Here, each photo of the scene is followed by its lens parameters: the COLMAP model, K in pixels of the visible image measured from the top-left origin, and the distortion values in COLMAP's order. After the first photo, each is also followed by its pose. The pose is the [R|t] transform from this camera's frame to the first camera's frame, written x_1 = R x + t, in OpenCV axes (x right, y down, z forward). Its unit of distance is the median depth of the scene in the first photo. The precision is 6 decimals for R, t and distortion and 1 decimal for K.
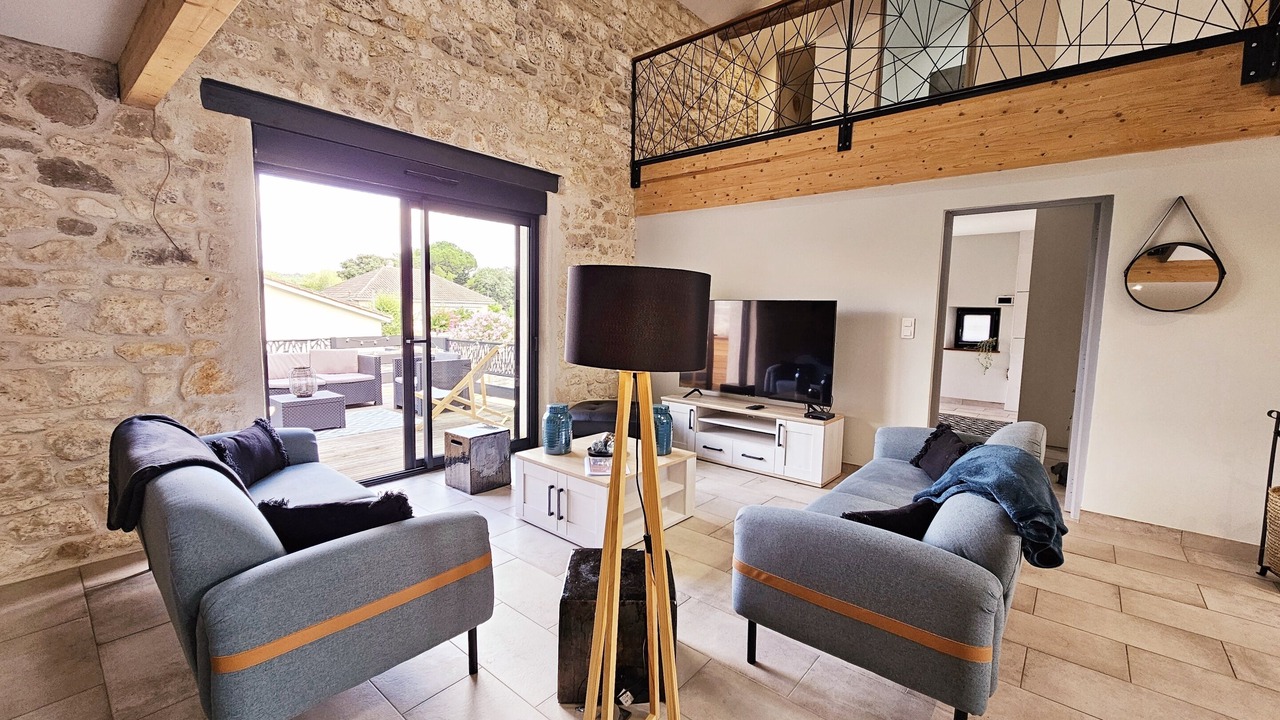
lens RADIAL K [[520.5, 0, 627.0], [0, 520.5, 358.8], [0, 0, 1]] dist [-0.008286, -0.000074]
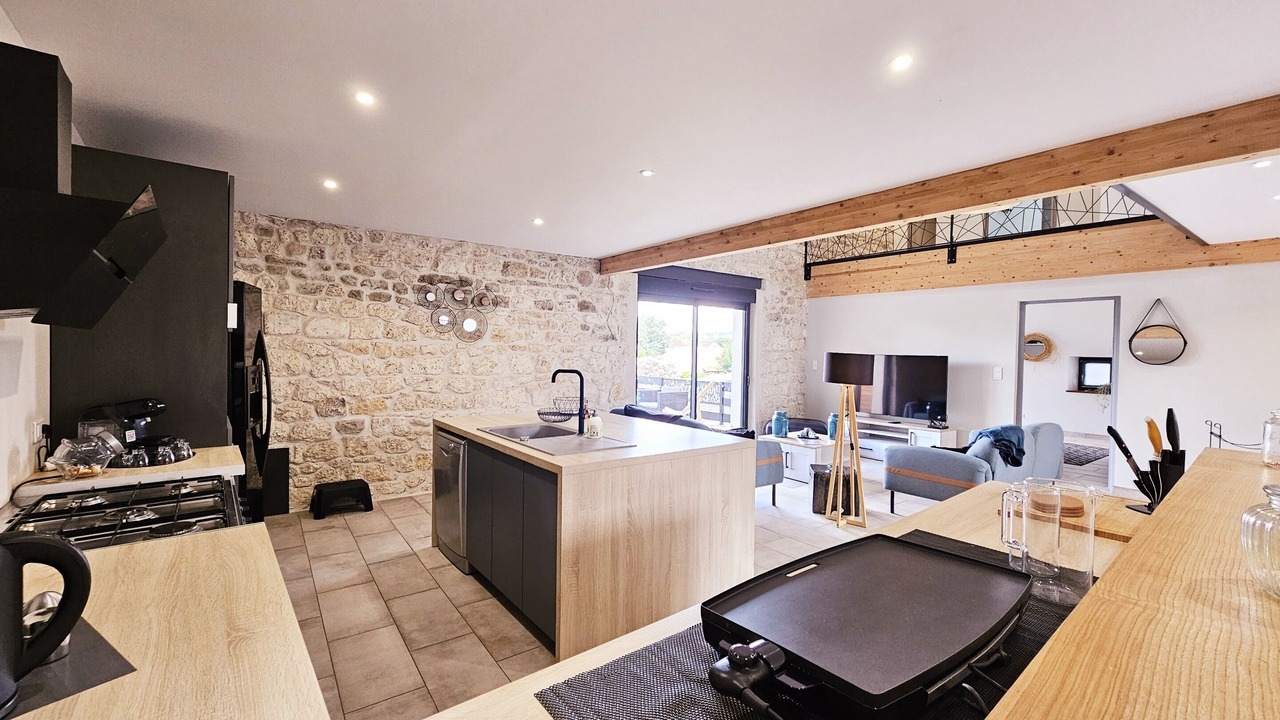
lens RADIAL K [[520.5, 0, 627.0], [0, 520.5, 358.8], [0, 0, 1]] dist [-0.008286, -0.000074]
pose [[0.971270, 0.003991, -0.237946, -0.177665], [-0.023518, 0.996575, -0.079283, 0.046959], [0.236815, 0.082601, 0.968037, -0.776035]]
